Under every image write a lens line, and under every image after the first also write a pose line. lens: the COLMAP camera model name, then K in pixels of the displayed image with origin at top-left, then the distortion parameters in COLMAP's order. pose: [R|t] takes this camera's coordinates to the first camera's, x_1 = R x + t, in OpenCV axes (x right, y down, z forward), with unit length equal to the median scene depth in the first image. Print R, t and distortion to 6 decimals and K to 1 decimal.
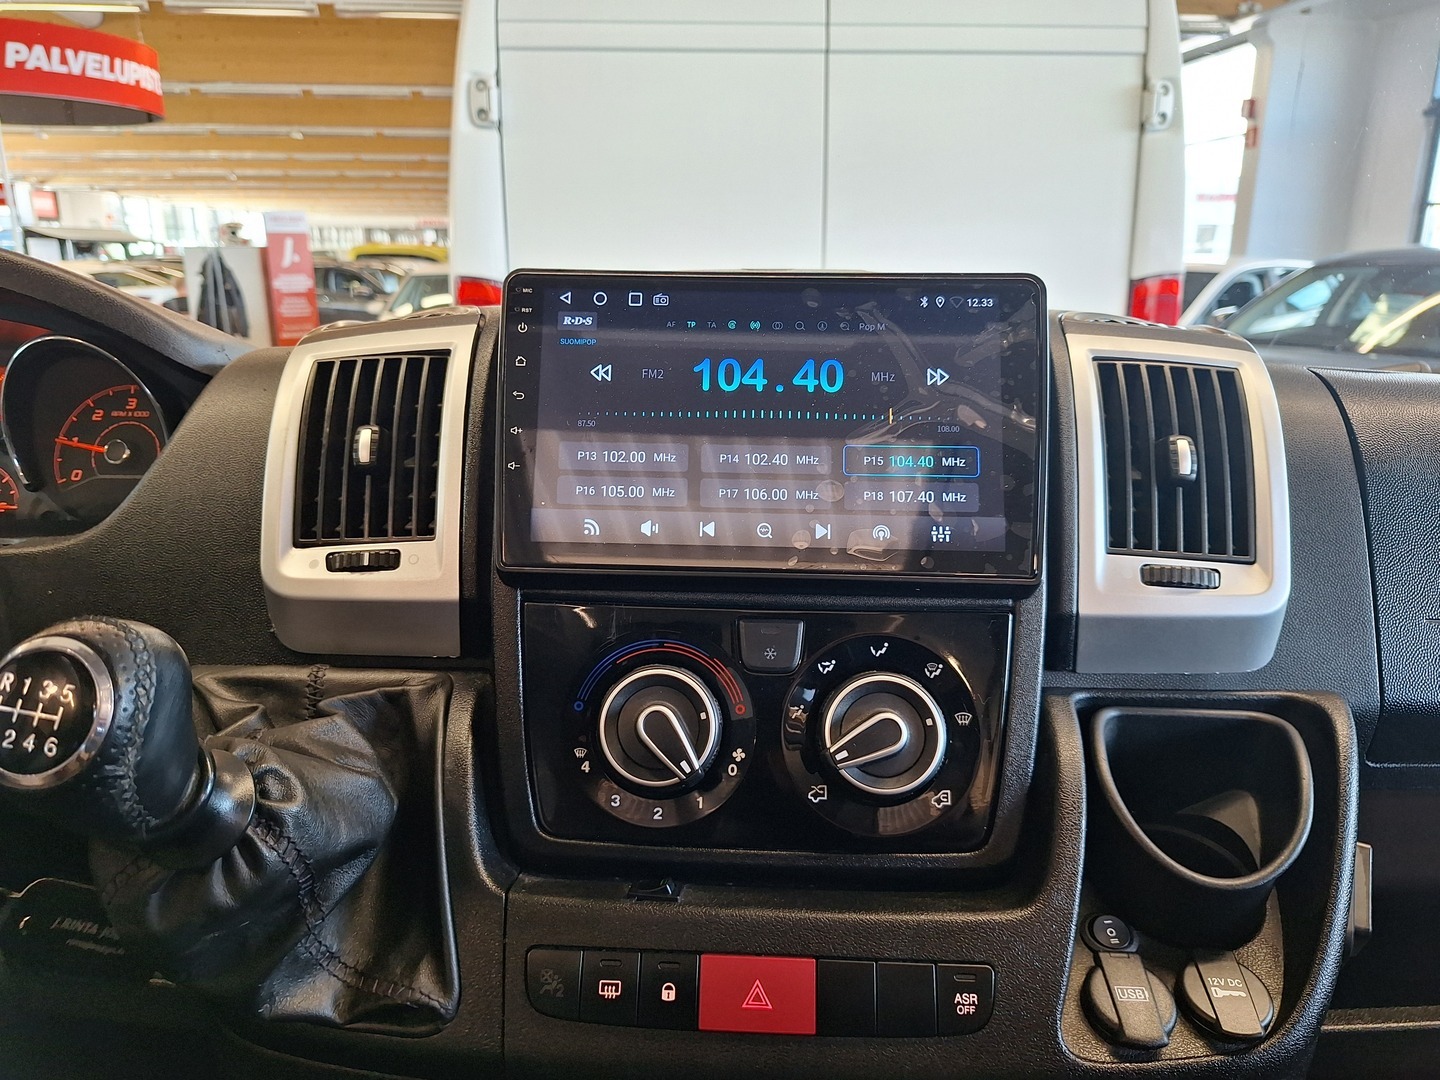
lens RADIAL K [[1014.1, 0, 720.0], [0, 1014.1, 540.0], [0, 0, 1]] dist [0.107222, -0.149821]
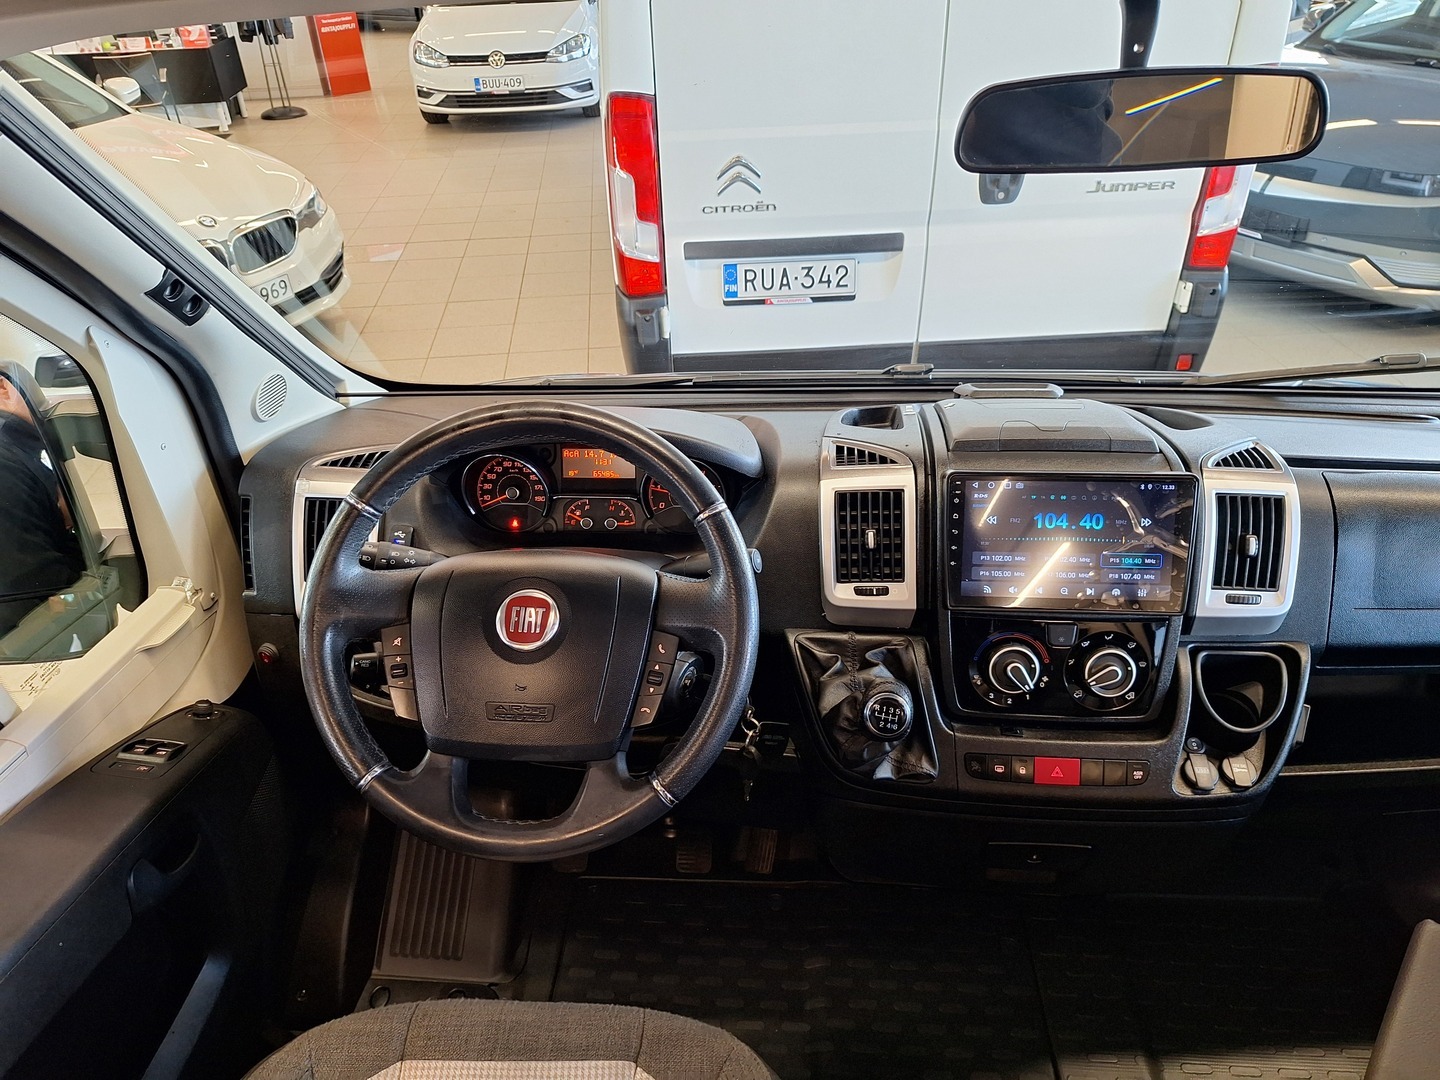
lens RADIAL K [[1026.0, 0, 720.0], [0, 1026.0, 540.0], [0, 0, 1]] dist [0.087279, -0.161742]
pose [[0.999379, -0.008937, -0.034098, -0.653822], [0.019020, 0.951143, 0.308163, -0.854706], [0.029679, -0.308620, 0.950722, -1.219177]]
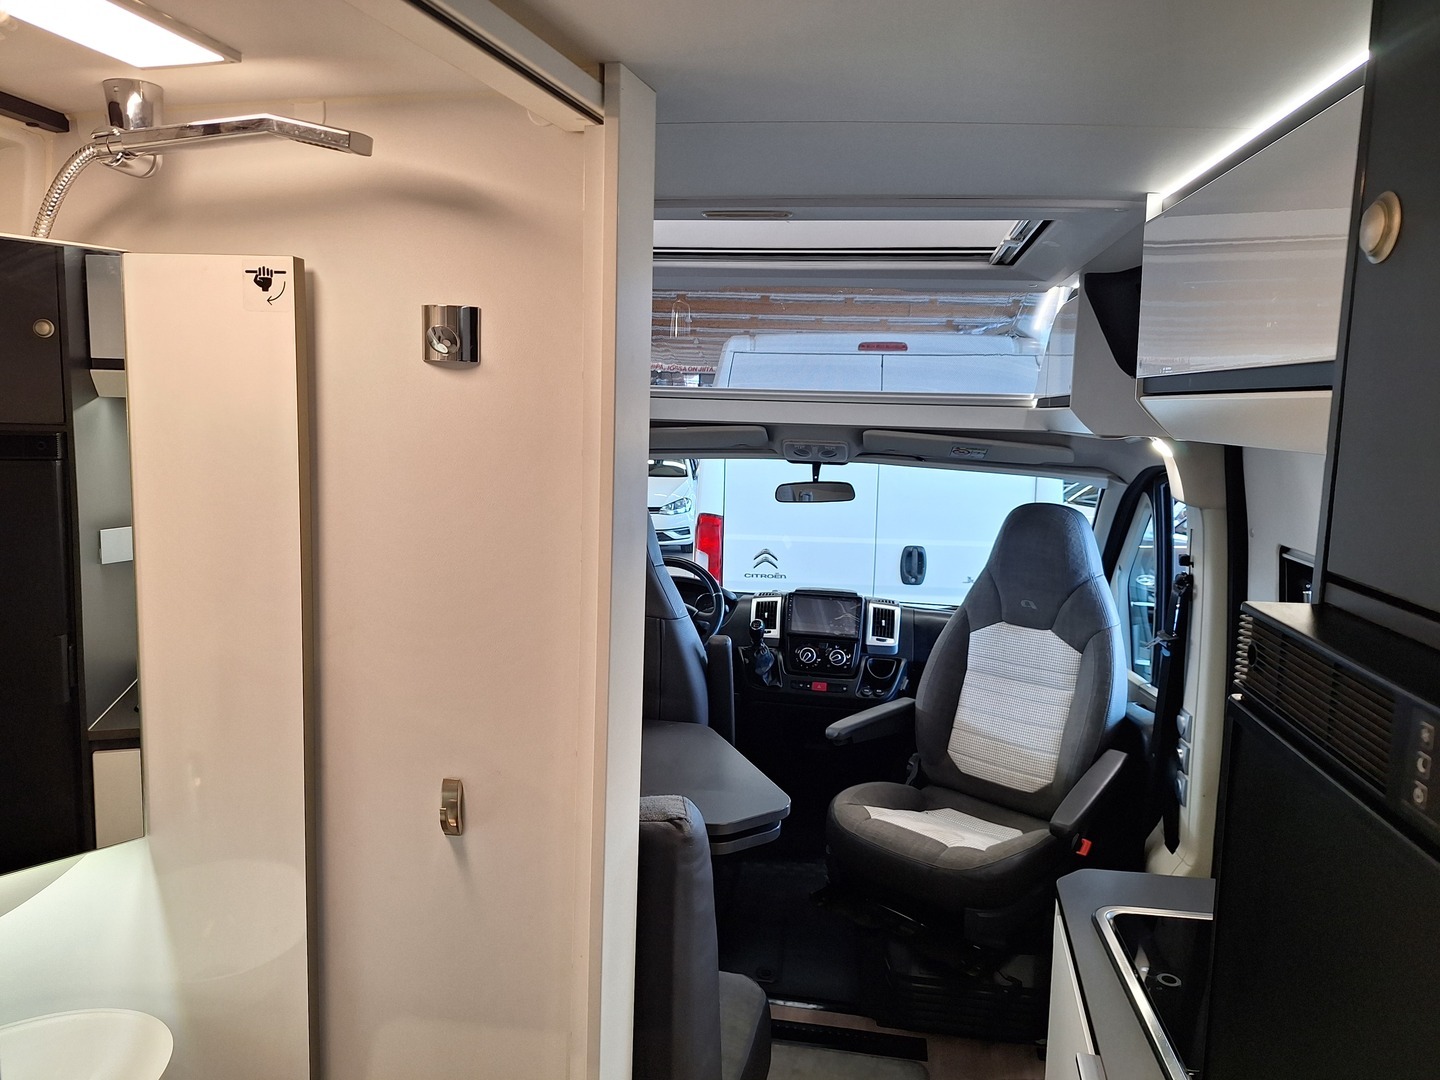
lens RADIAL K [[1014.1, 0, 720.0], [0, 1014.1, 540.0], [0, 0, 1]] dist [0.107222, -0.149821]
pose [[0.993270, 0.040783, -0.108400, 0.076187], [-0.052922, 0.992346, -0.111570, 0.205698], [0.103020, 0.116555, 0.987827, -6.496579]]
